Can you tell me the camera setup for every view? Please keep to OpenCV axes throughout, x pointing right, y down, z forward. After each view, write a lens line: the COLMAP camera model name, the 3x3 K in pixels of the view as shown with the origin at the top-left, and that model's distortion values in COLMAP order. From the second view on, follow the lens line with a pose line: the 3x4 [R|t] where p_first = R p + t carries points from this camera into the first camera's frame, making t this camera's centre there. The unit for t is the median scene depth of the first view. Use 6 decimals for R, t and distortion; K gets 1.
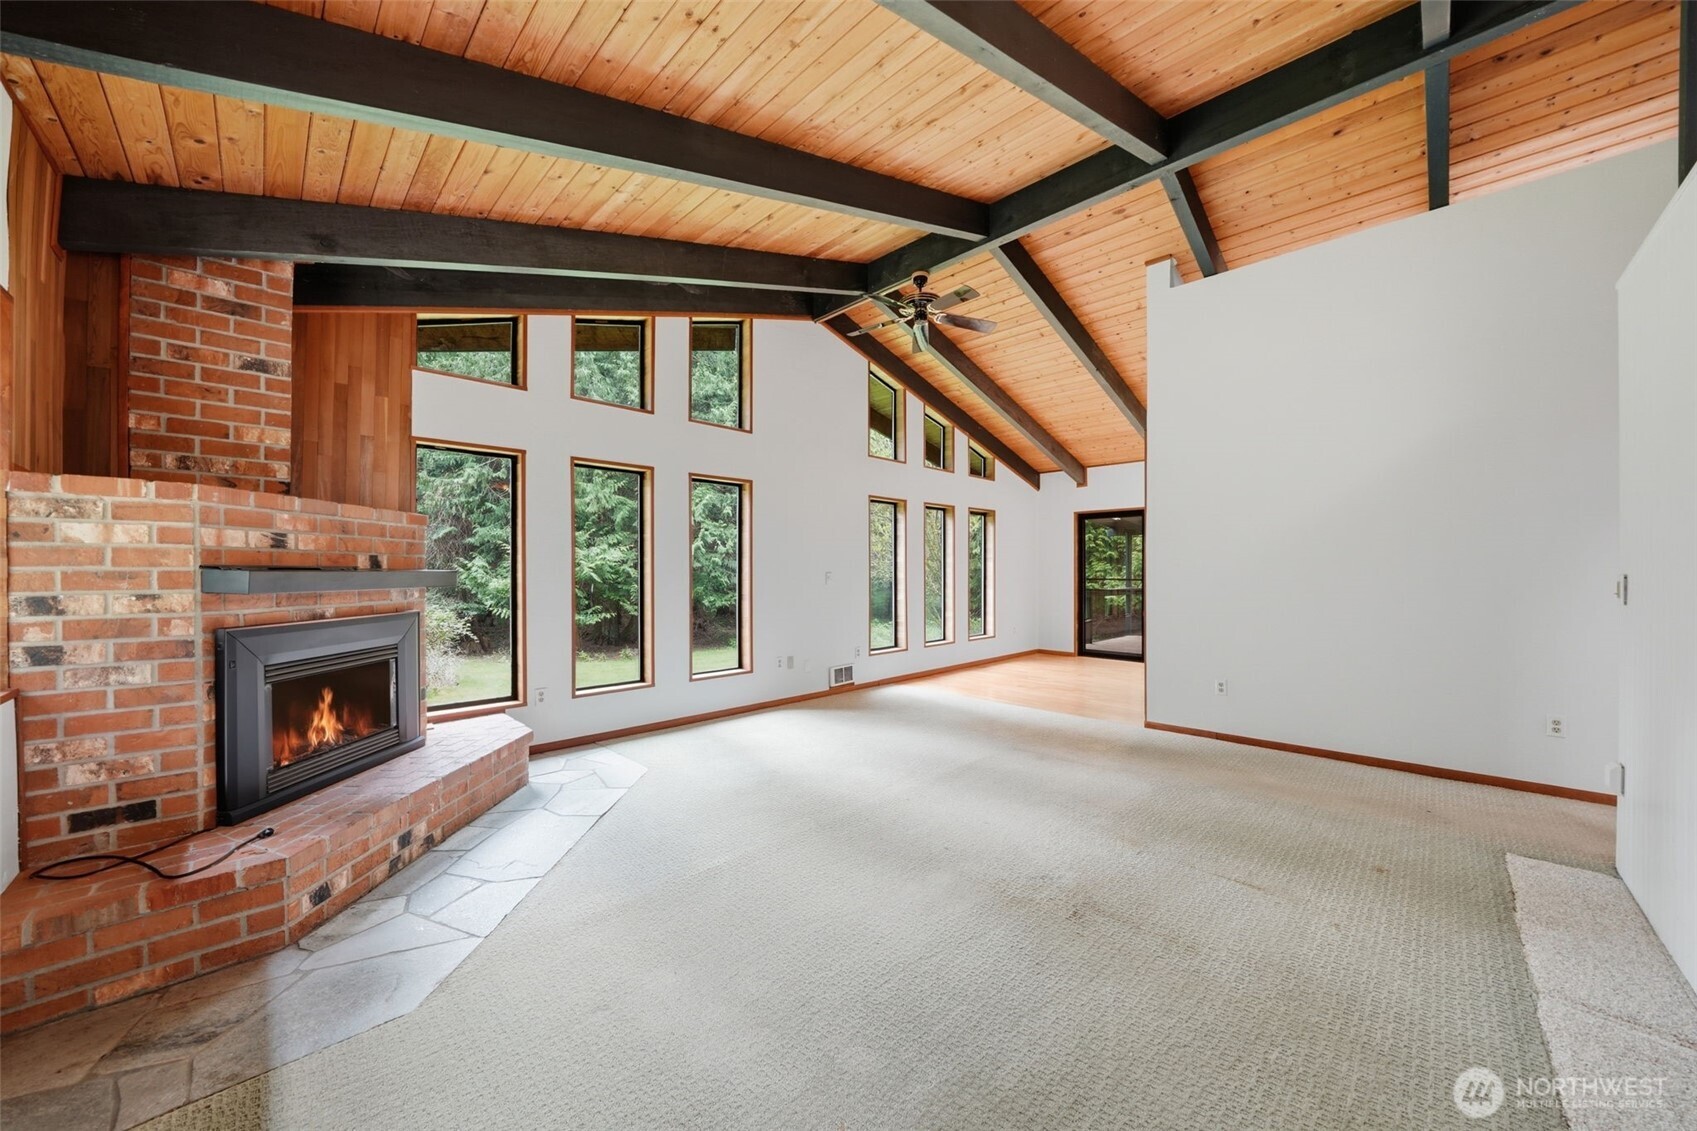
lens RADIAL K [[601.1, 0, 851.9], [0, 601.1, 566.6], [0, 0, 1]] dist [-0.018532, 0.000002]
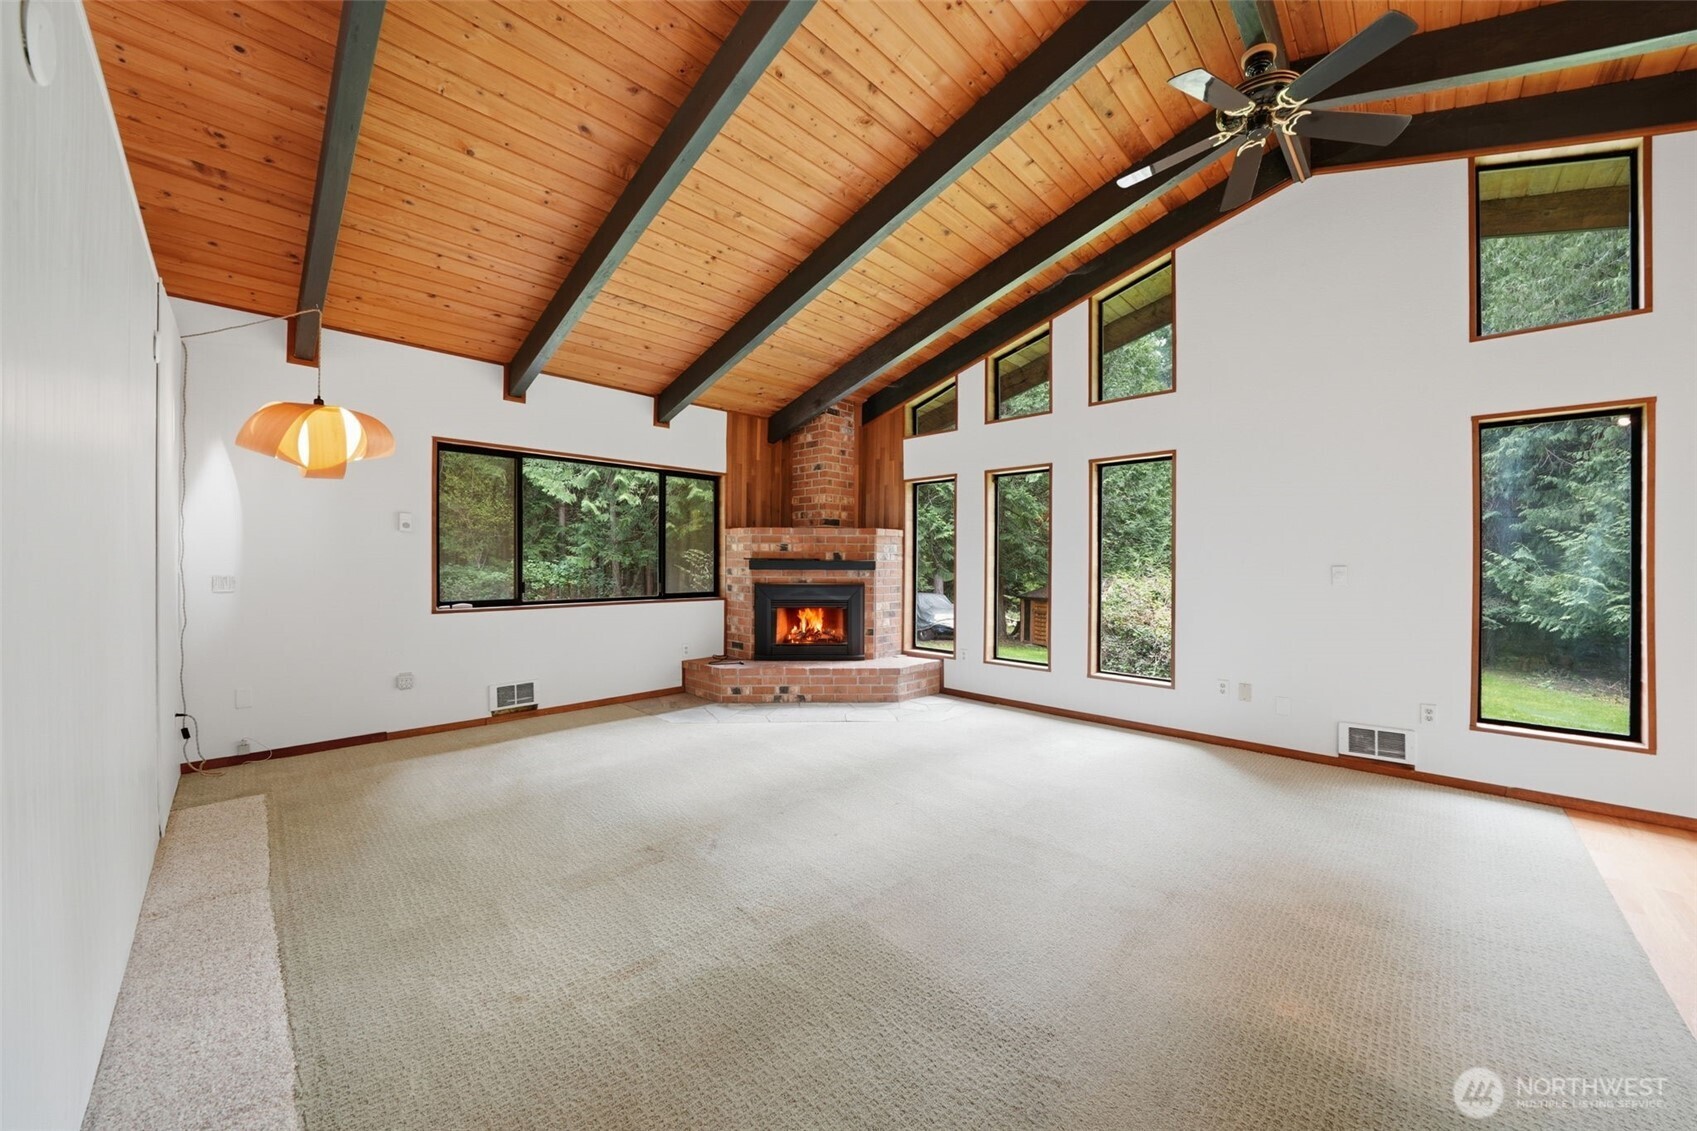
lens RADIAL K [[601.1, 0, 851.9], [0, 601.1, 566.6], [0, 0, 1]] dist [-0.018532, 0.000002]
pose [[0.018613, 0.008140, -0.999794, 1.297940], [0.001099, 0.999966, 0.008161, 0.010966], [0.999826, -0.001251, 0.018604, 1.144705]]
